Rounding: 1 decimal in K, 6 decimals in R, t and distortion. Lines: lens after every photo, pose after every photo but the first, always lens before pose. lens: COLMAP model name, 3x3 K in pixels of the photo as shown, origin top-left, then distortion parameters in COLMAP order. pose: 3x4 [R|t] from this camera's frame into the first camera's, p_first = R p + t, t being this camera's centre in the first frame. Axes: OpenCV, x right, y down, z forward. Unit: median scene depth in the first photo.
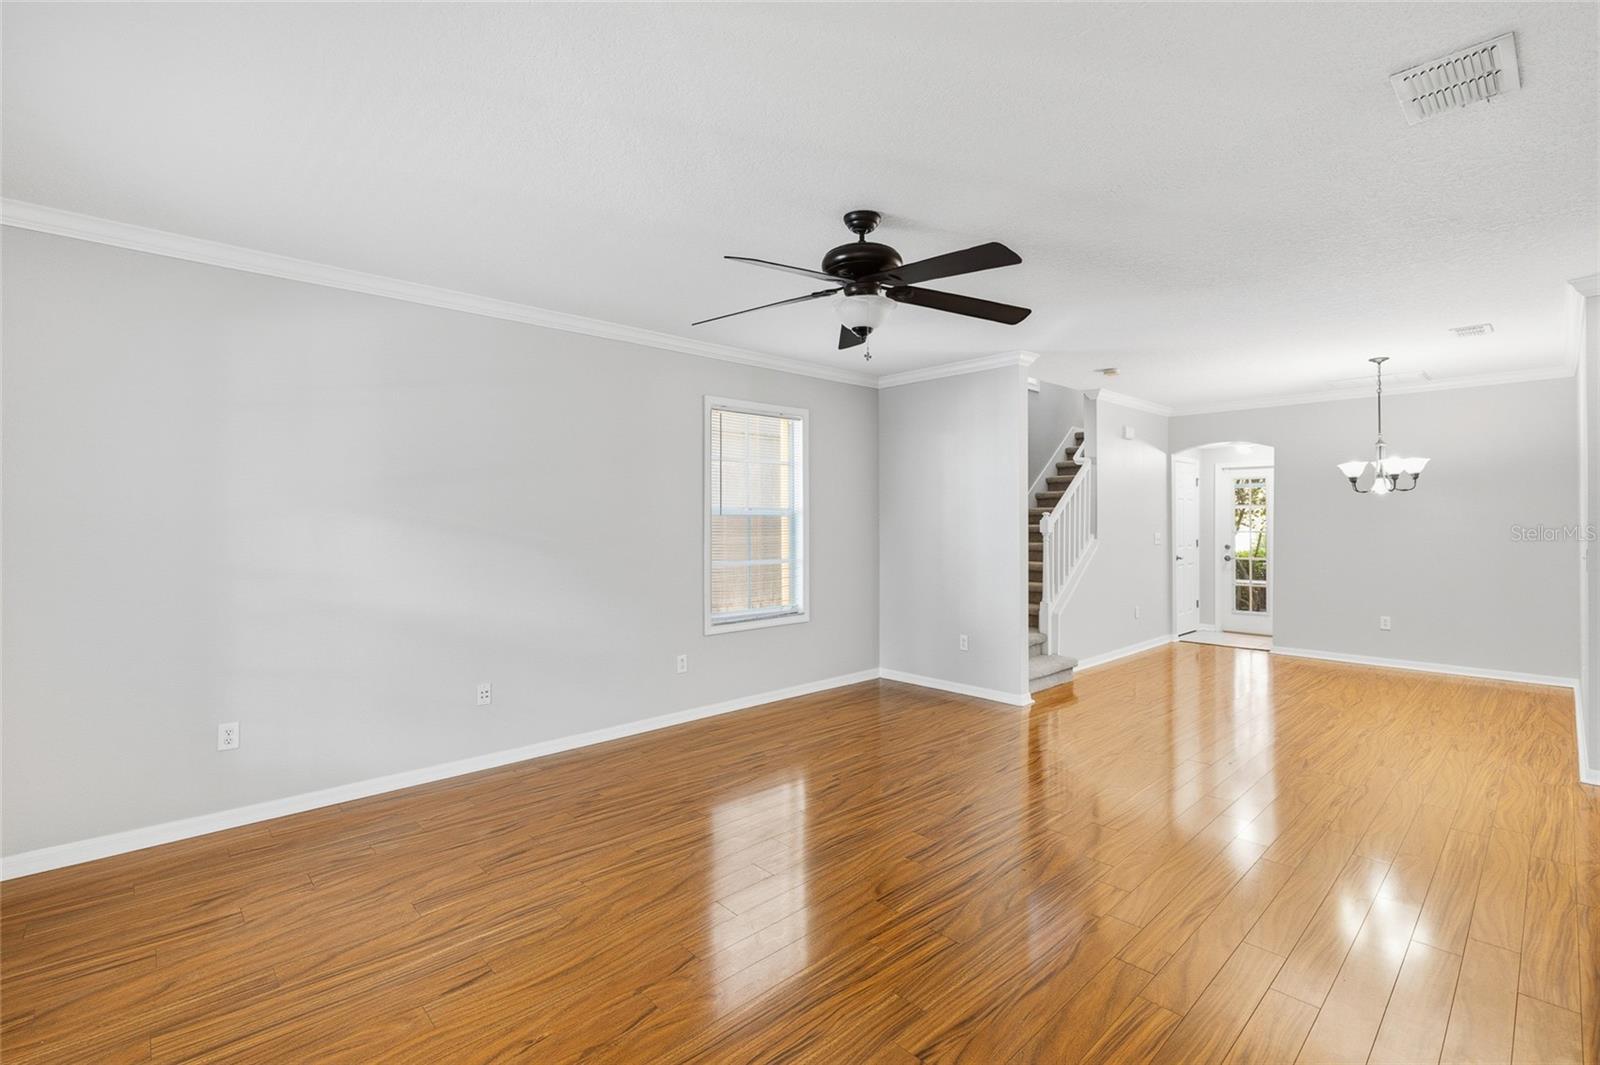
lens RADIAL K [[717.6, 0, 799.2], [0, 717.6, 519.1], [0, 0, 1]] dist [-0.008607, 0.001913]
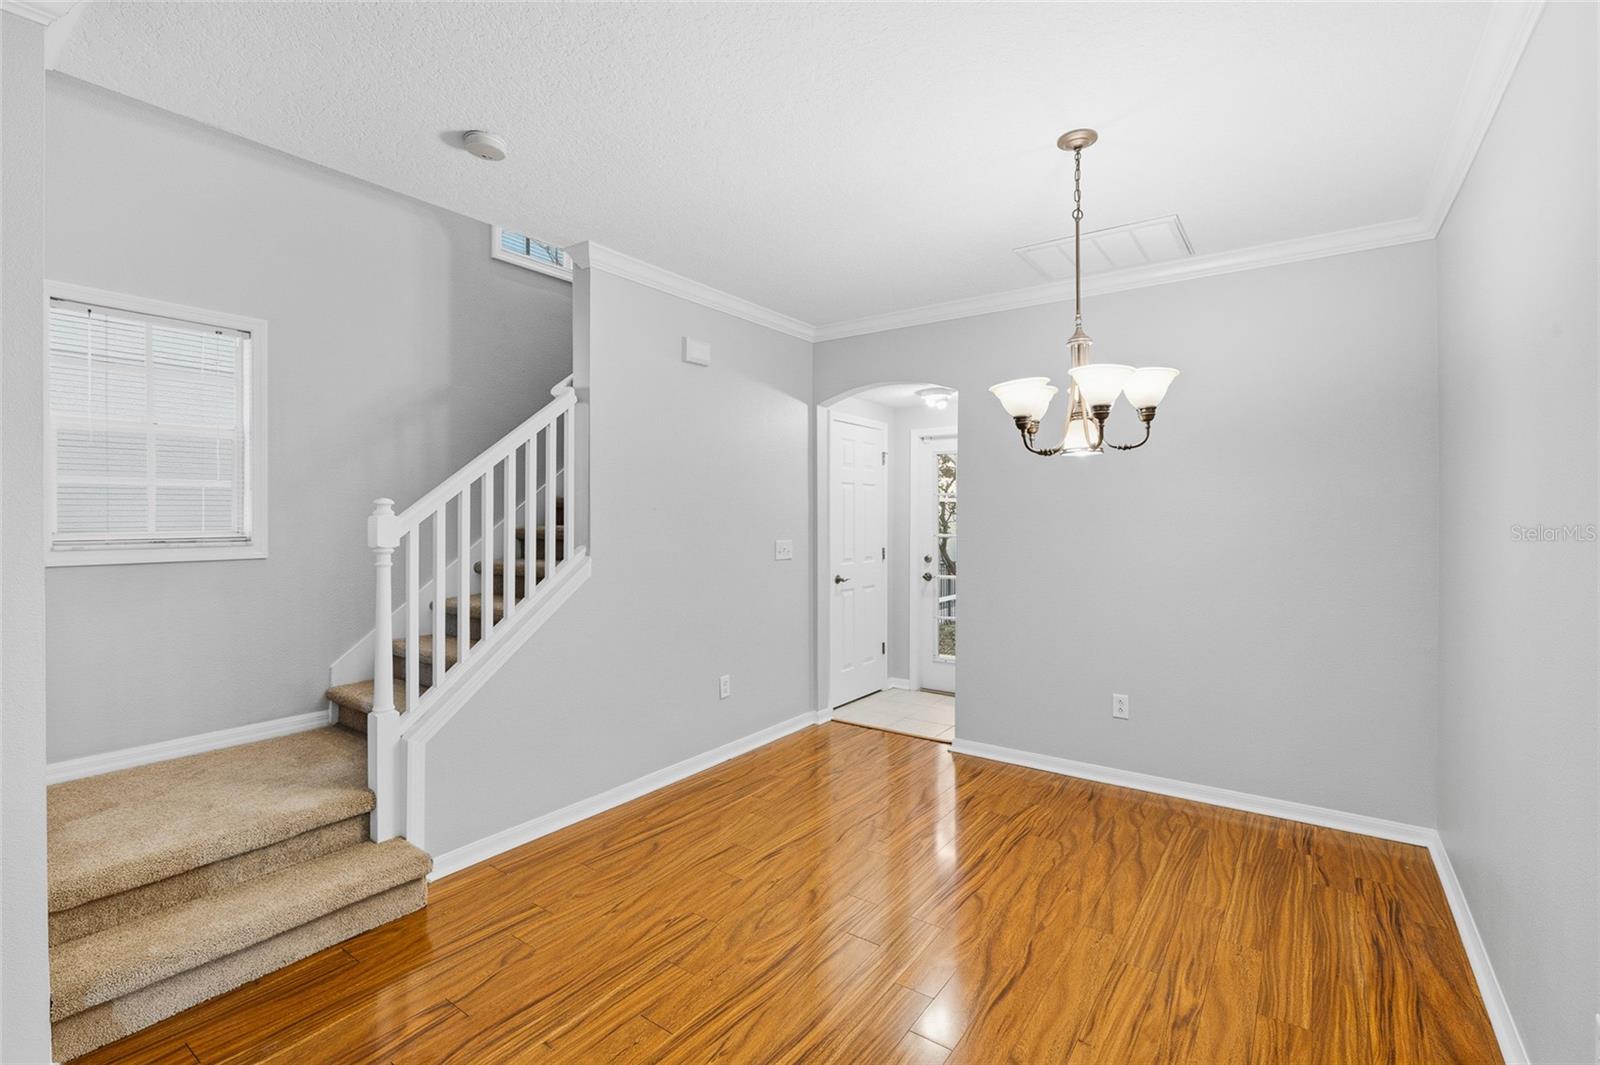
lens RADIAL K [[717.6, 0, 799.1], [0, 717.6, 526.3], [0, 0, 1]] dist [-0.008607, 0.001913]
pose [[0.980581, -0.002601, 0.196097, 0.503877], [-0.000083, 0.999906, 0.013681, 0.000446], [-0.196114, -0.013432, 0.980489, 0.545240]]
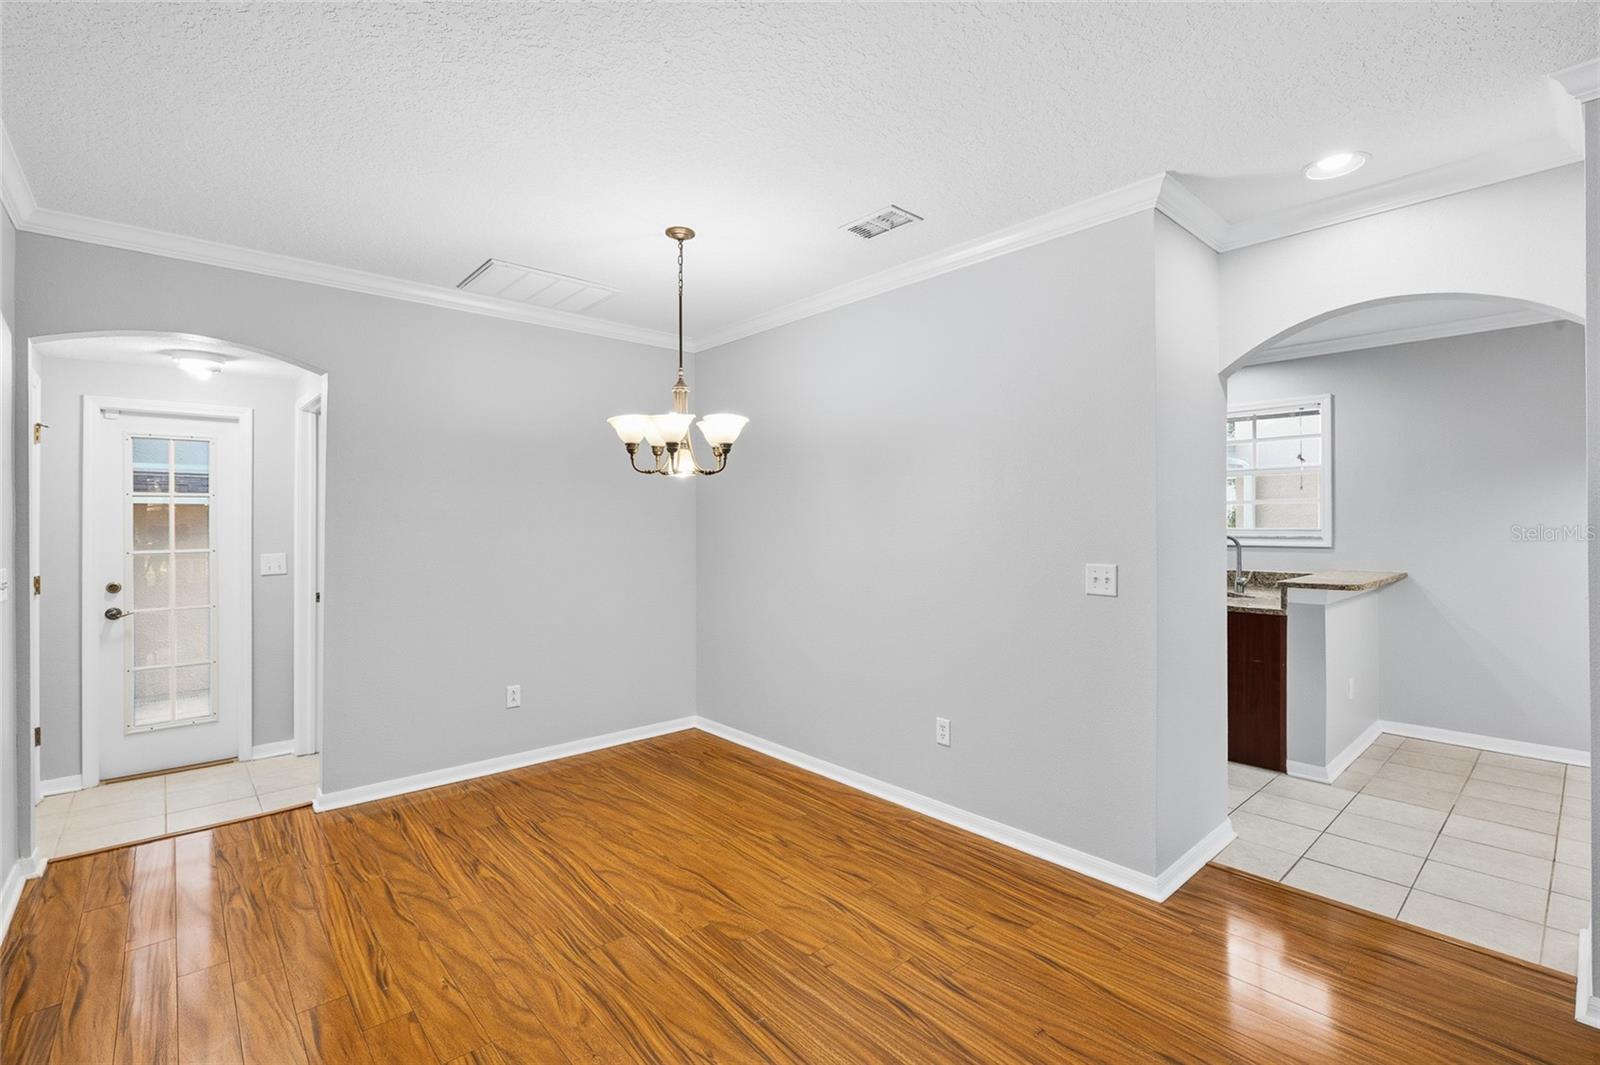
lens RADIAL K [[717.6, 0, 809.2], [0, 717.6, 518.5], [0, 0, 1]] dist [-0.008607, 0.001913]
pose [[0.015587, 0.007178, 0.999853, 0.230347], [0.005213, 0.999960, -0.007260, 0.001609], [-0.999865, 0.005326, 0.015549, 0.792711]]
